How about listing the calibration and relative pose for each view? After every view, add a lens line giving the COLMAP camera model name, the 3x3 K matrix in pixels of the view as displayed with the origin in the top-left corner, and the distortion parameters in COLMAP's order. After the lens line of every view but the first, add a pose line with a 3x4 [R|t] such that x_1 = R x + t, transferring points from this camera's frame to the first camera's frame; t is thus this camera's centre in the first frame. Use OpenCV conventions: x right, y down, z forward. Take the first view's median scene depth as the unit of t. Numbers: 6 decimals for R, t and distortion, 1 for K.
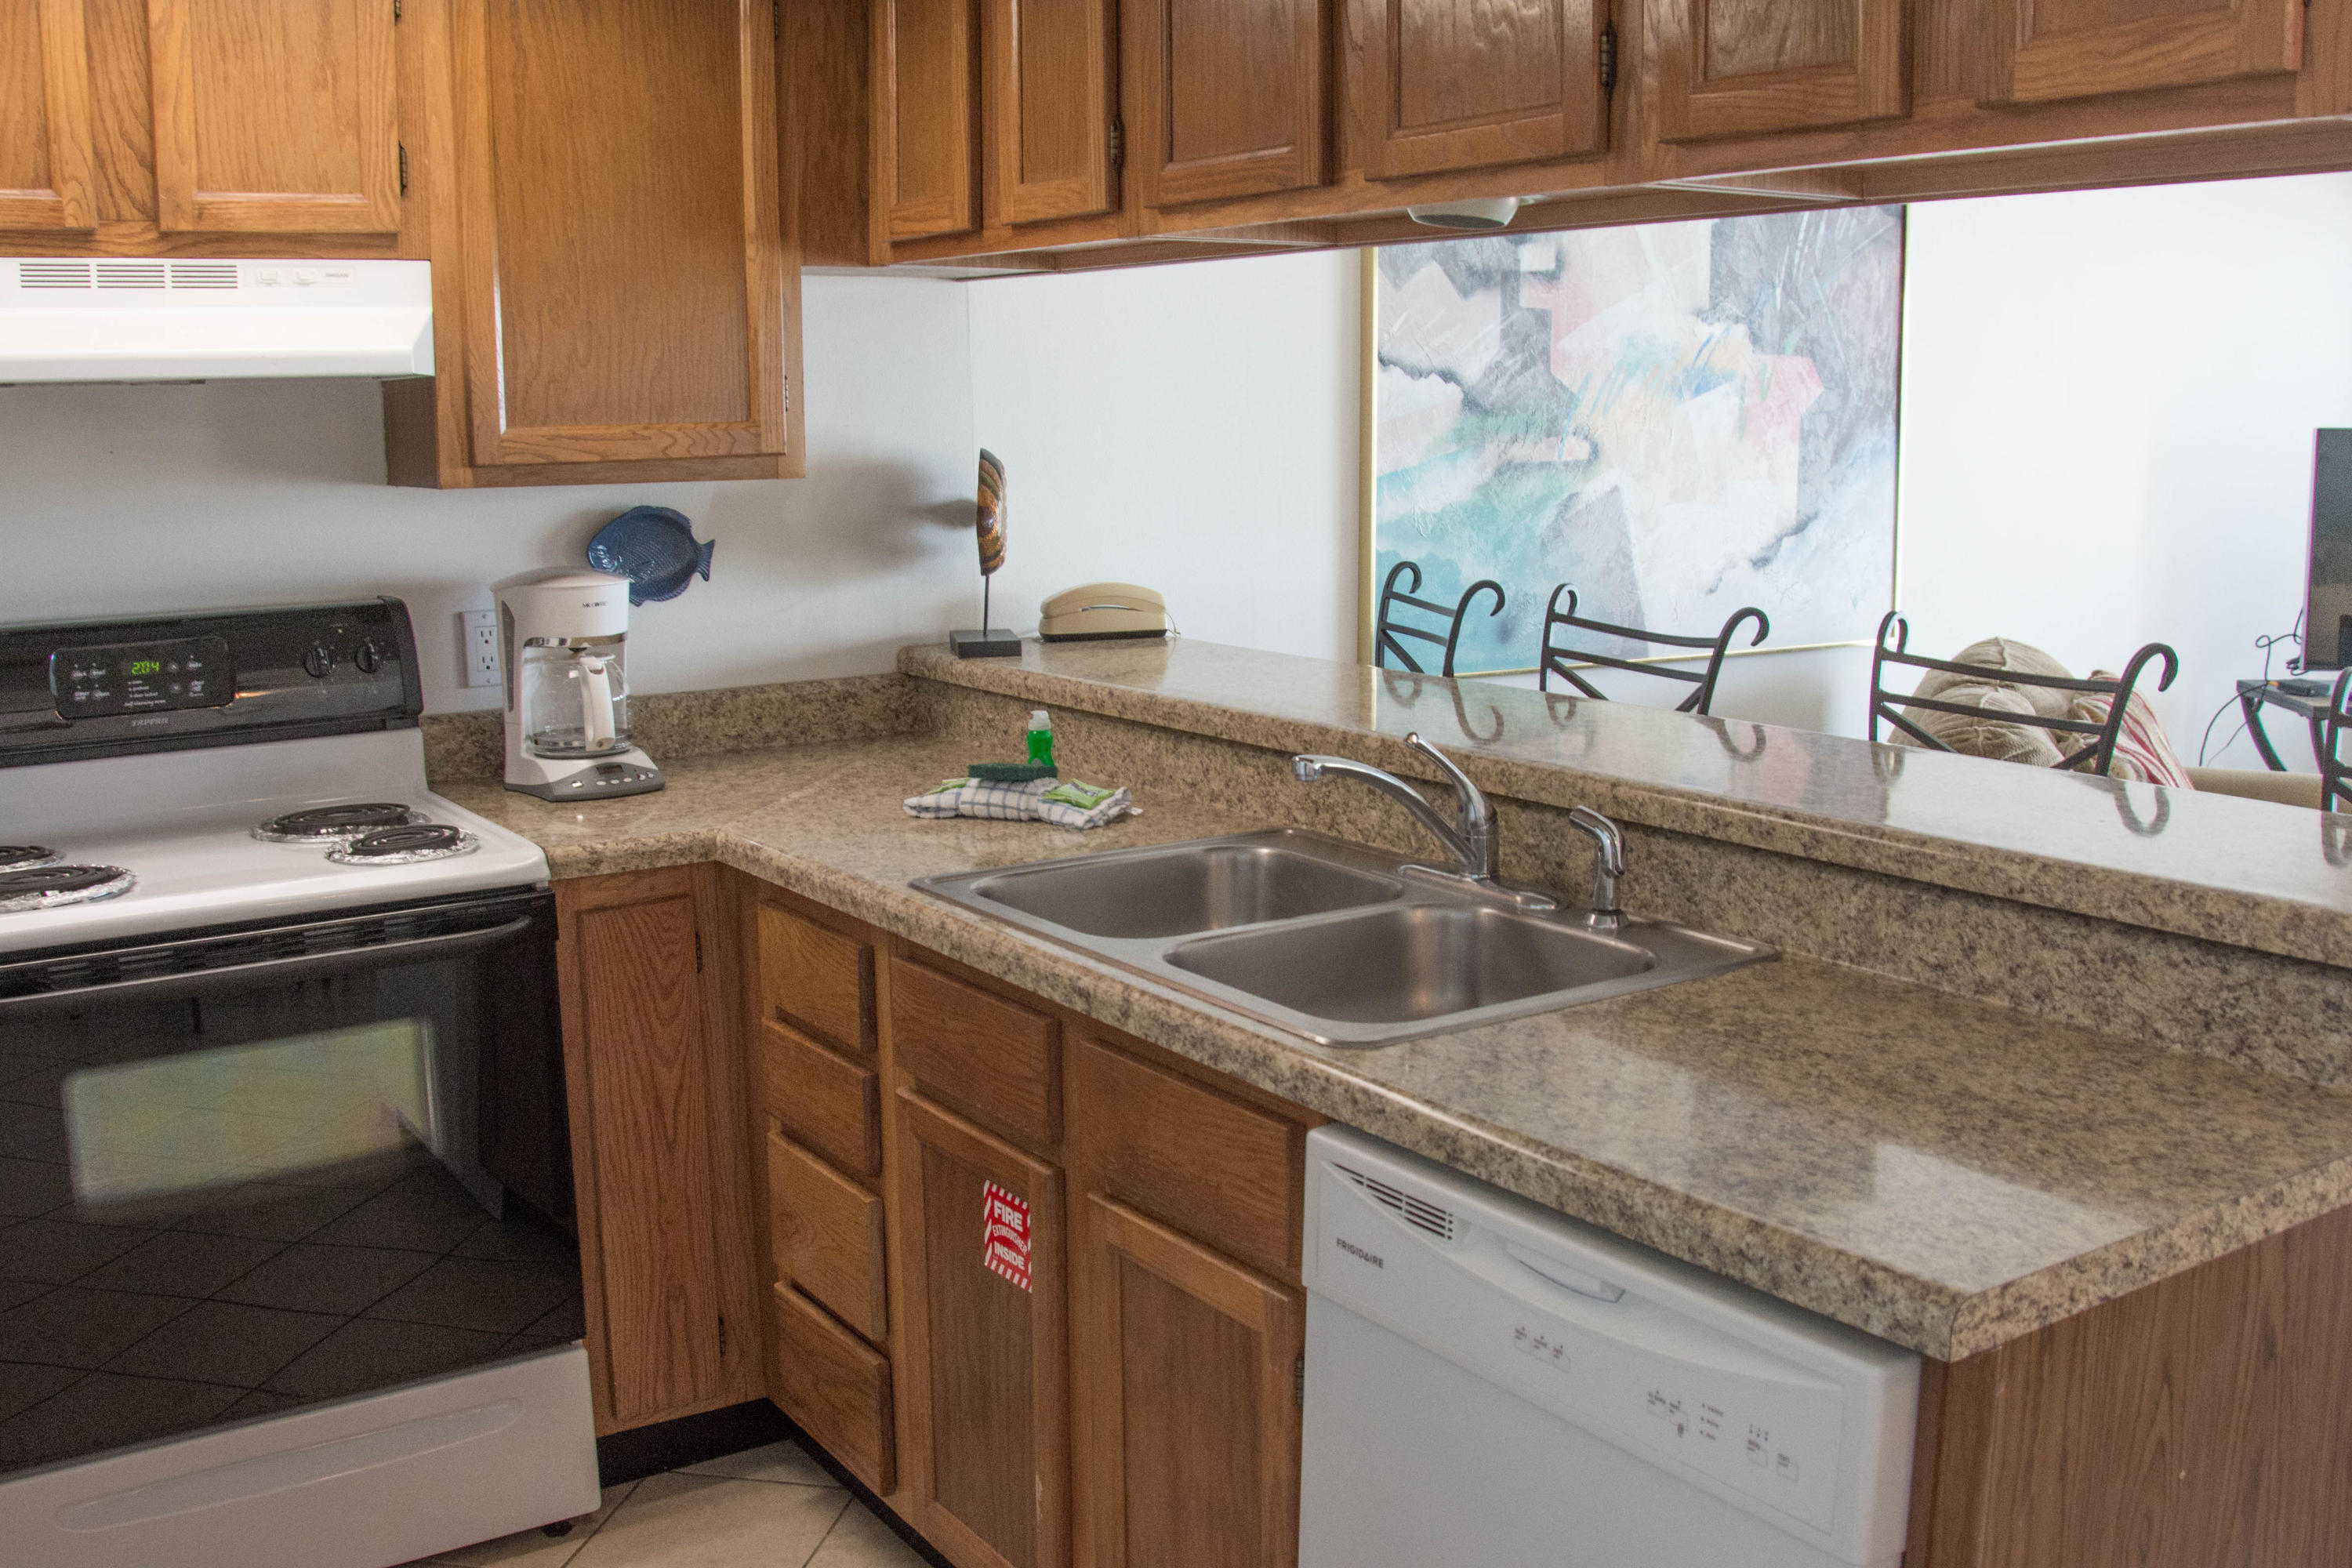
lens RADIAL K [[2288.2, 0, 1200.8], [0, 2288.2, 787.0], [0, 0, 1]] dist [-0.176174, 0.146856]
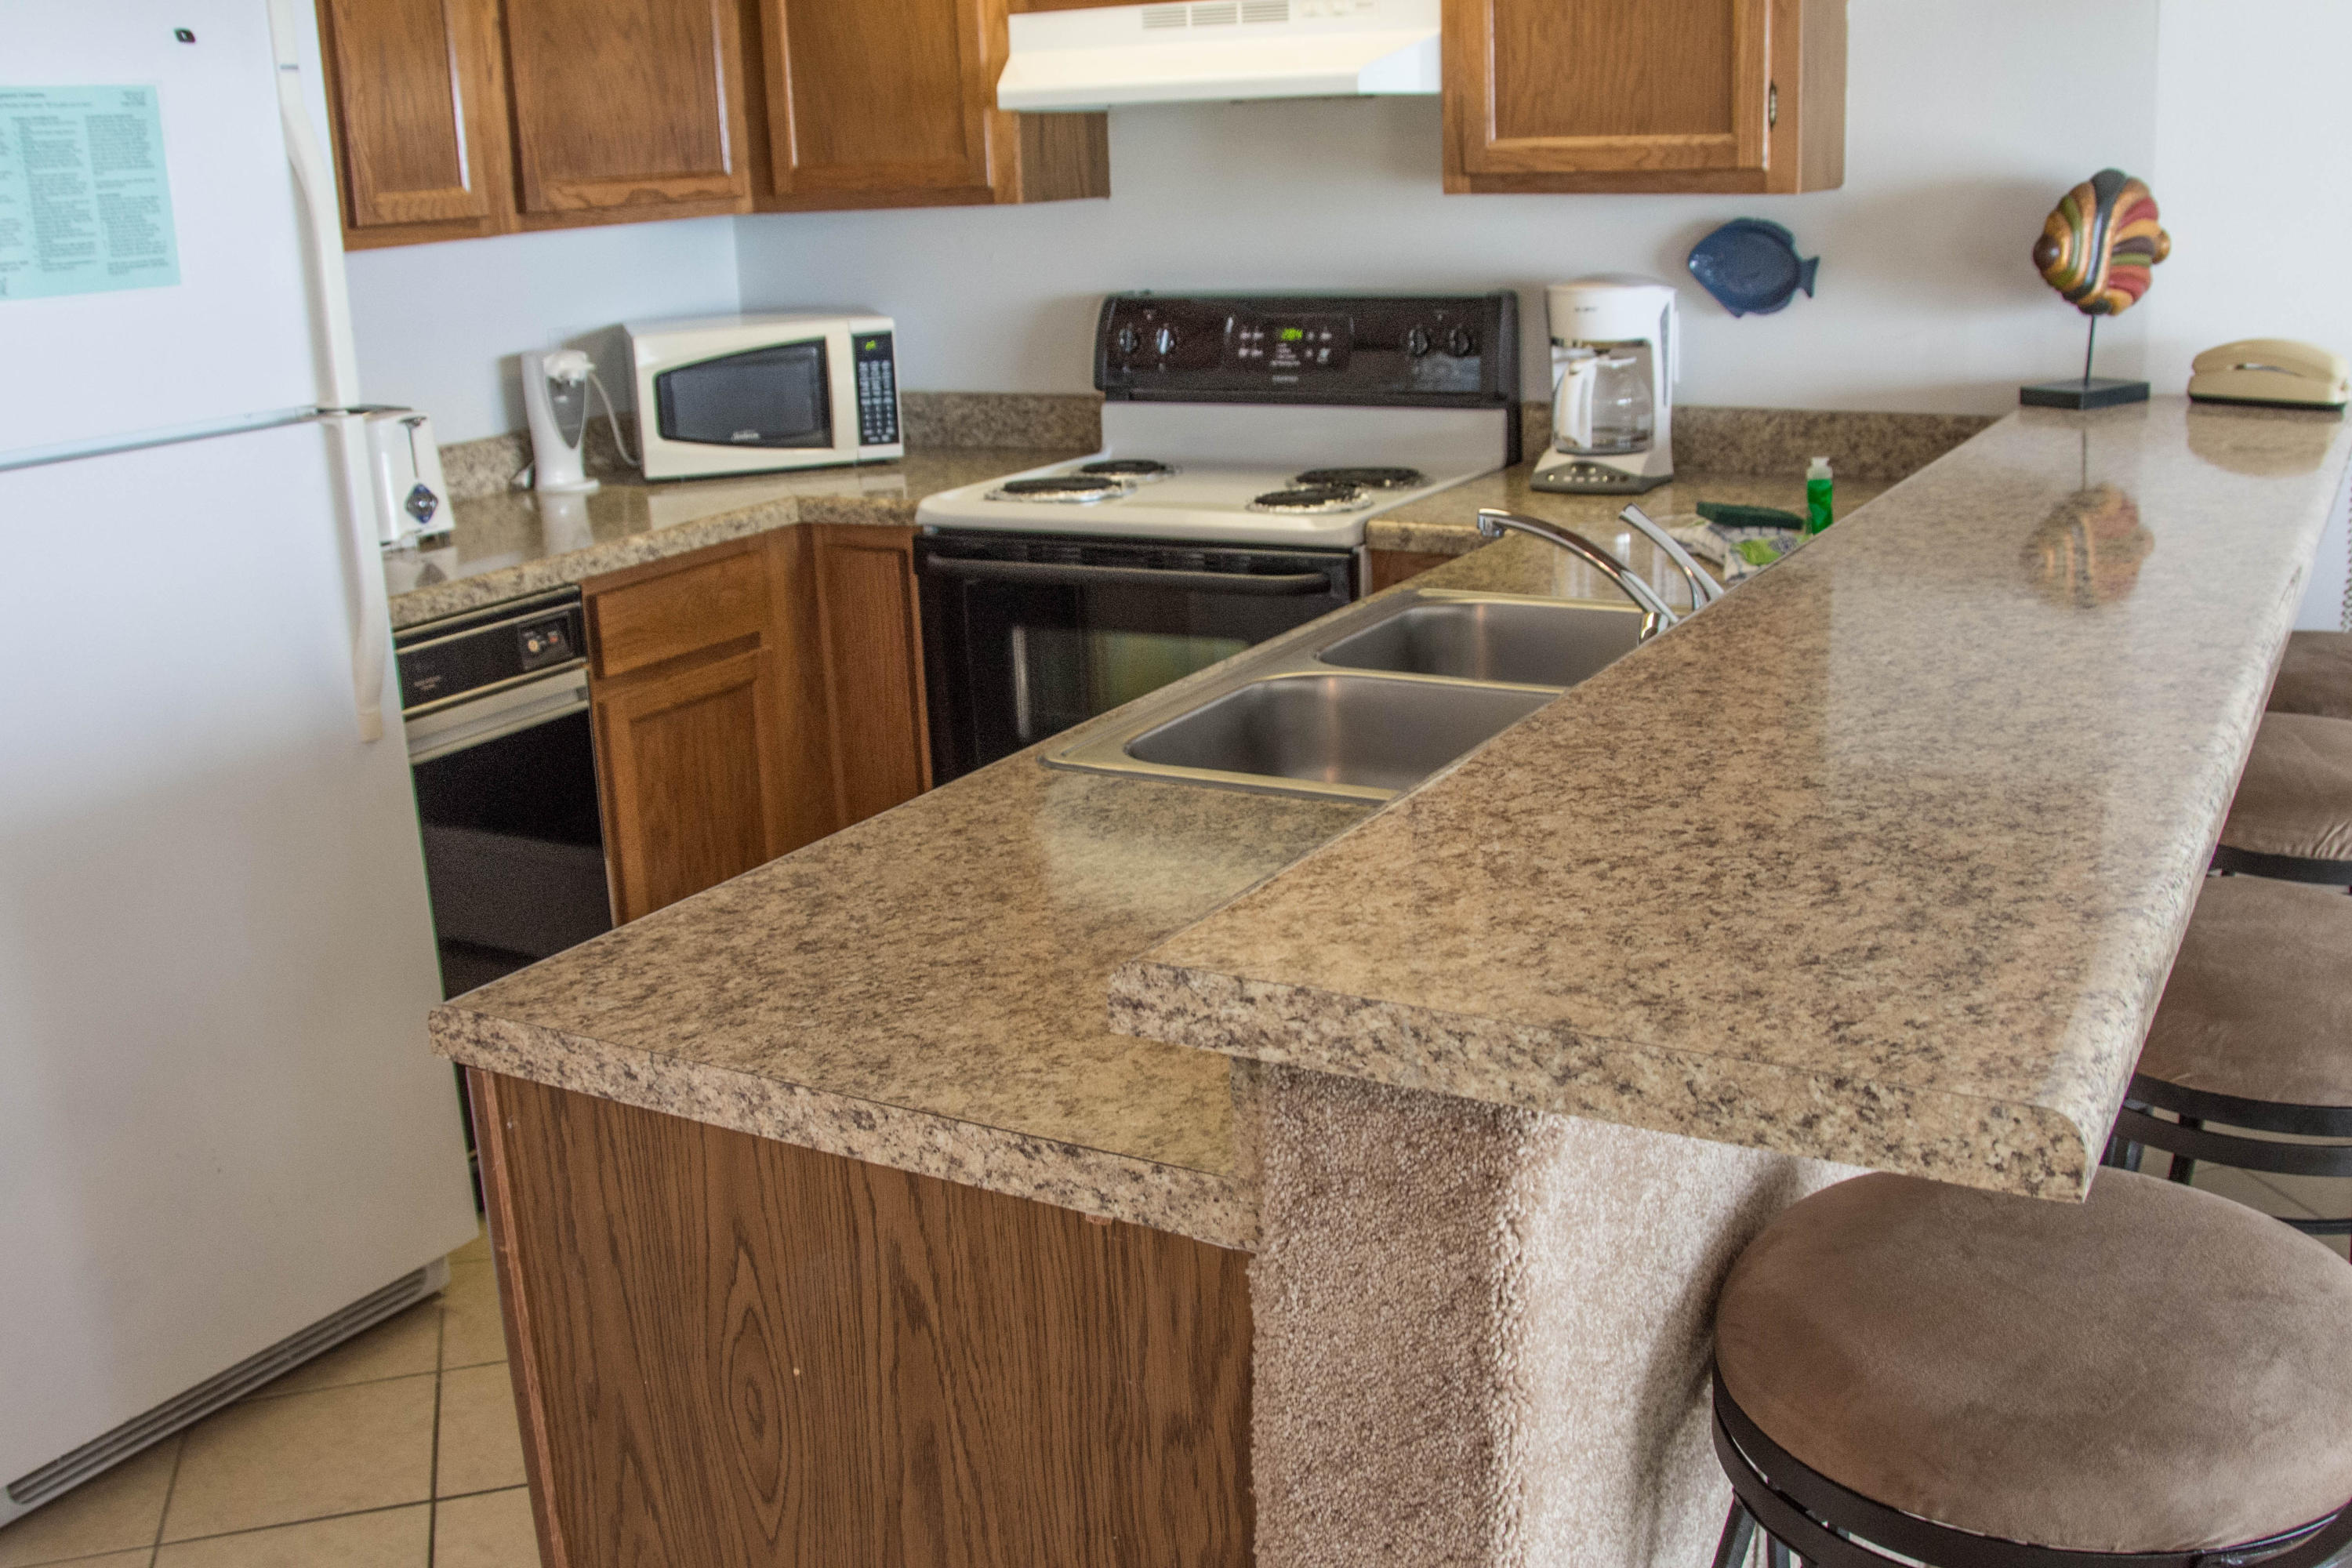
lens RADIAL K [[2288.2, 0, 1200.8], [0, 2288.2, 787.0], [0, 0, 1]] dist [-0.176174, 0.146856]
pose [[0.457829, 0.236797, -0.856925, 0.634488], [-0.118571, 0.971529, 0.205117, -0.062385], [0.881098, 0.007698, 0.472871, 0.362476]]
